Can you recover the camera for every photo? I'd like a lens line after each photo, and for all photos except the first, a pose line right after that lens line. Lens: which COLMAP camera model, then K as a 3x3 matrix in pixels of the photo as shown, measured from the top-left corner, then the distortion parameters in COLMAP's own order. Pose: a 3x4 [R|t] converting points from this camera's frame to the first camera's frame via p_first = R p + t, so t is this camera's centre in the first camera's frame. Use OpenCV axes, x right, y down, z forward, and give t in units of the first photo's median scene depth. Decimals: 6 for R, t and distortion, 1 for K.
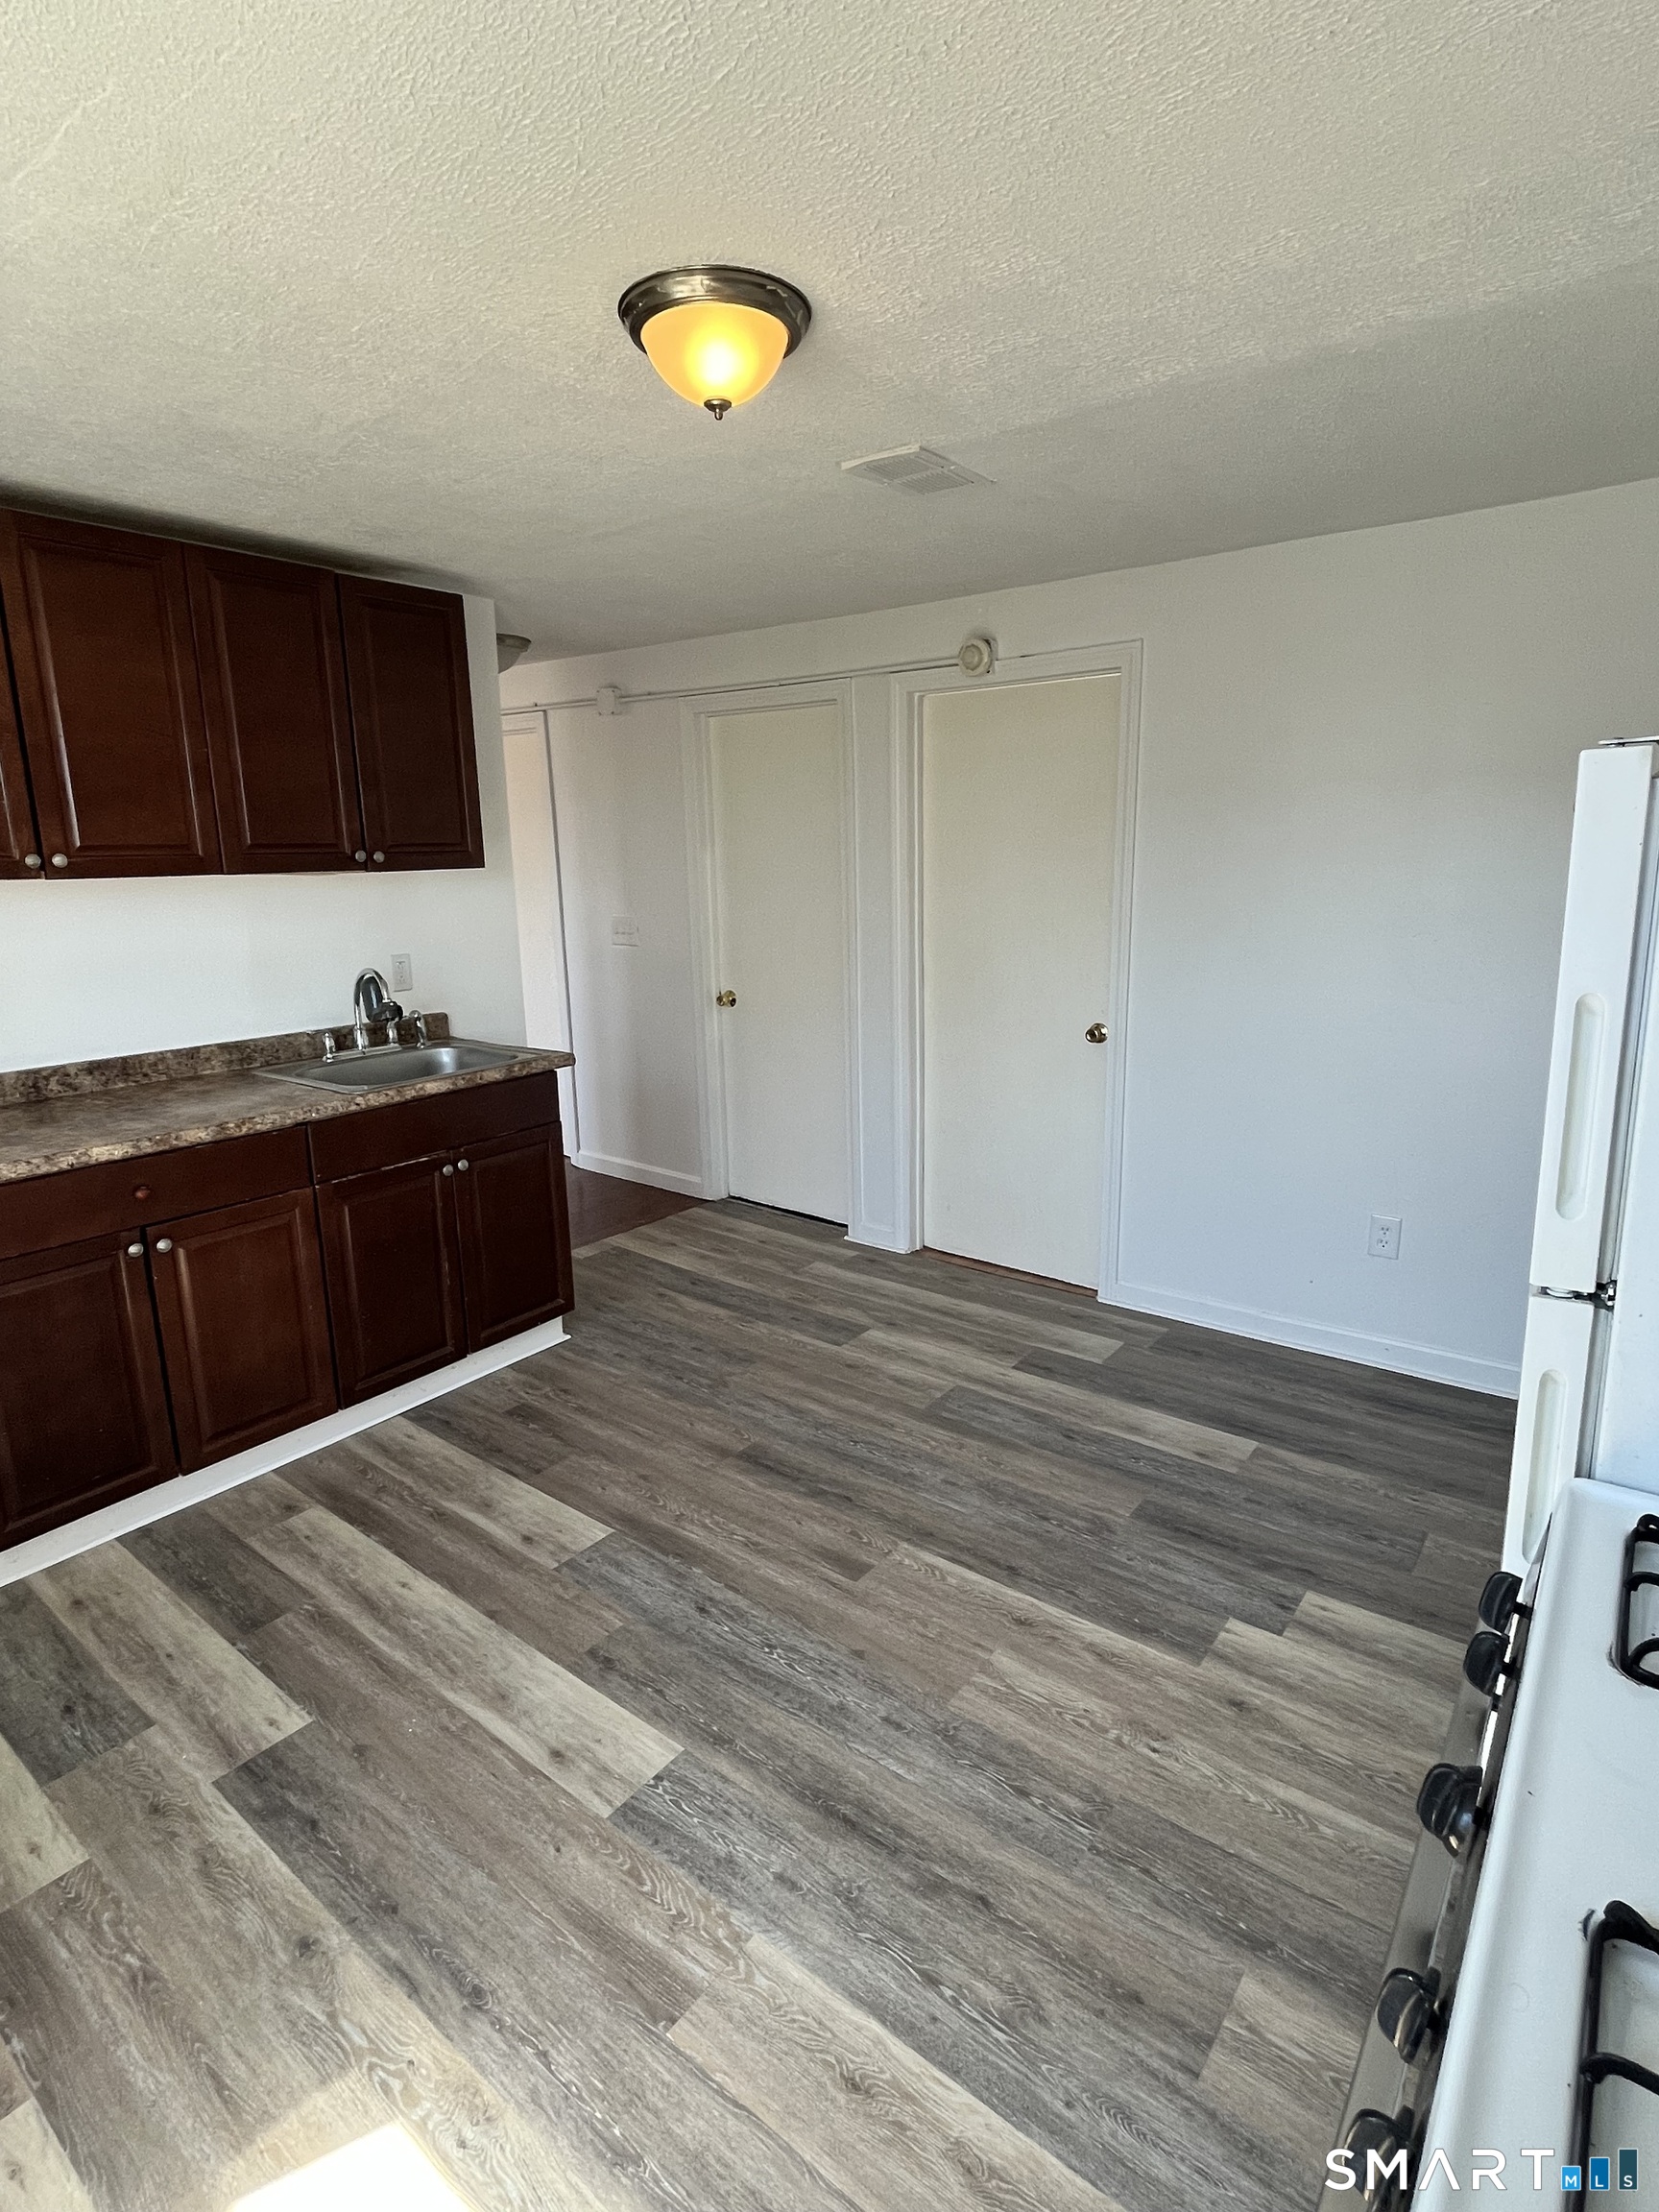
lens RADIAL K [[1105.6, 0, 828.5], [0, 1105.6, 1097.3], [0, 0, 1]] dist [0.000305, 0.002307]
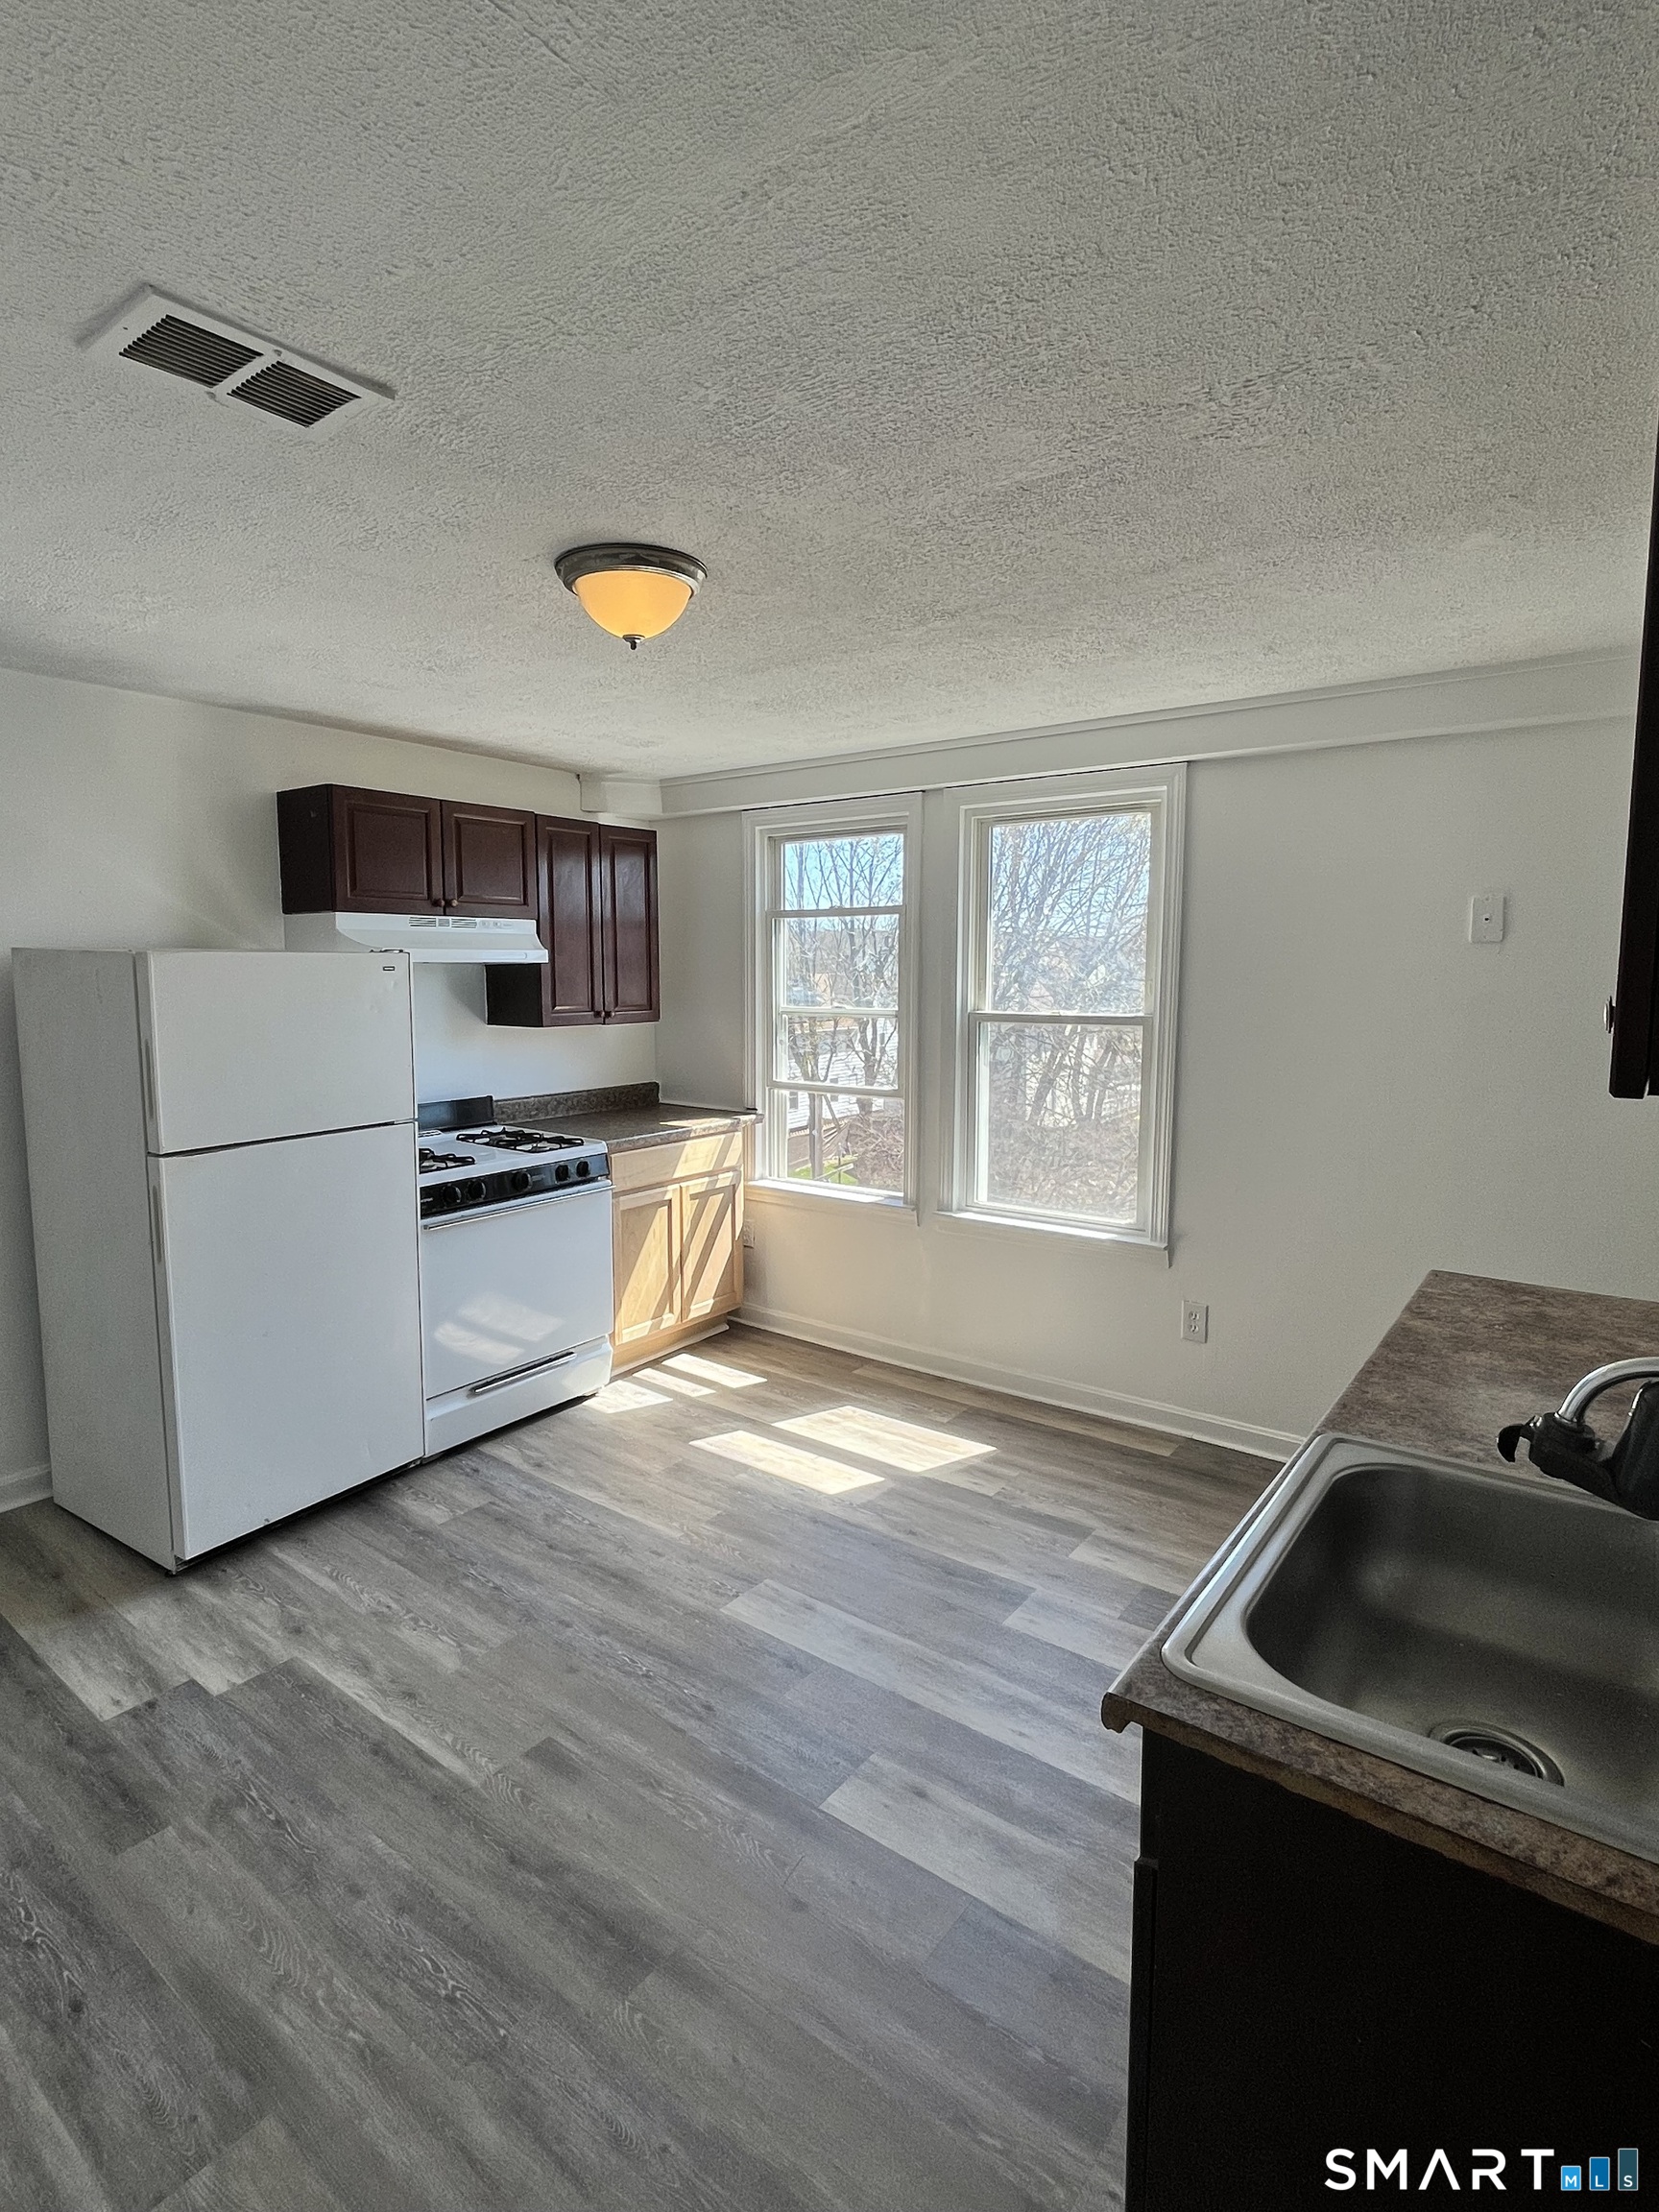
lens RADIAL K [[1105.6, 0, 824.8], [0, 1105.6, 1102.2], [0, 0, 1]] dist [0.000305, 0.002307]
pose [[-0.999785, 0.020292, -0.004358, -0.230204], [0.017572, 0.939349, 0.342512, -0.419146], [0.011044, 0.342362, -0.939503, 1.784696]]
